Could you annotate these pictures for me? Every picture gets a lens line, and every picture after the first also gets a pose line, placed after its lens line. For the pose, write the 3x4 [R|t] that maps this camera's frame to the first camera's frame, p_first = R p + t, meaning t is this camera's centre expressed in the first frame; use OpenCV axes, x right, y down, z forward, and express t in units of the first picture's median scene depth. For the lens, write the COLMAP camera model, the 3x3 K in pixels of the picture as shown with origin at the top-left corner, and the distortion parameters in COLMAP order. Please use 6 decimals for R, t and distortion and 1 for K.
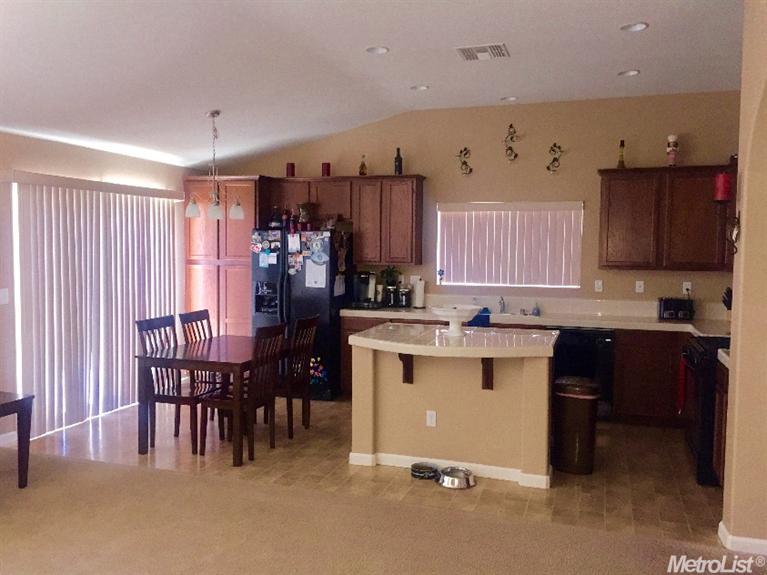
lens RADIAL K [[657.3, 0, 376.5], [0, 657.3, 284.5], [0, 0, 1]] dist [0.063689, -0.018055]
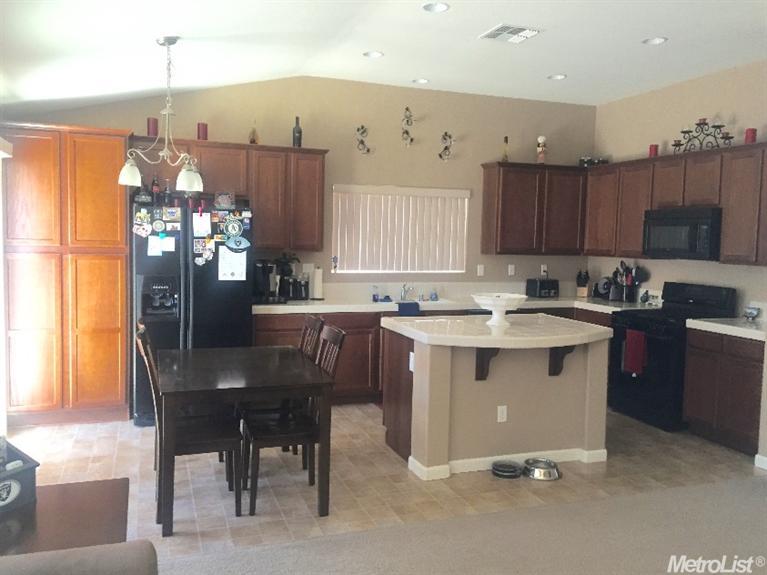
lens RADIAL K [[657.3, 0, 380.6], [0, 657.3, 288.8], [0, 0, 1]] dist [0.063689, -0.018055]
pose [[0.783891, -0.041848, 0.619486, -0.448329], [0.022547, 0.998987, 0.038953, -0.012739], [-0.620488, -0.016567, 0.784041, 0.255491]]
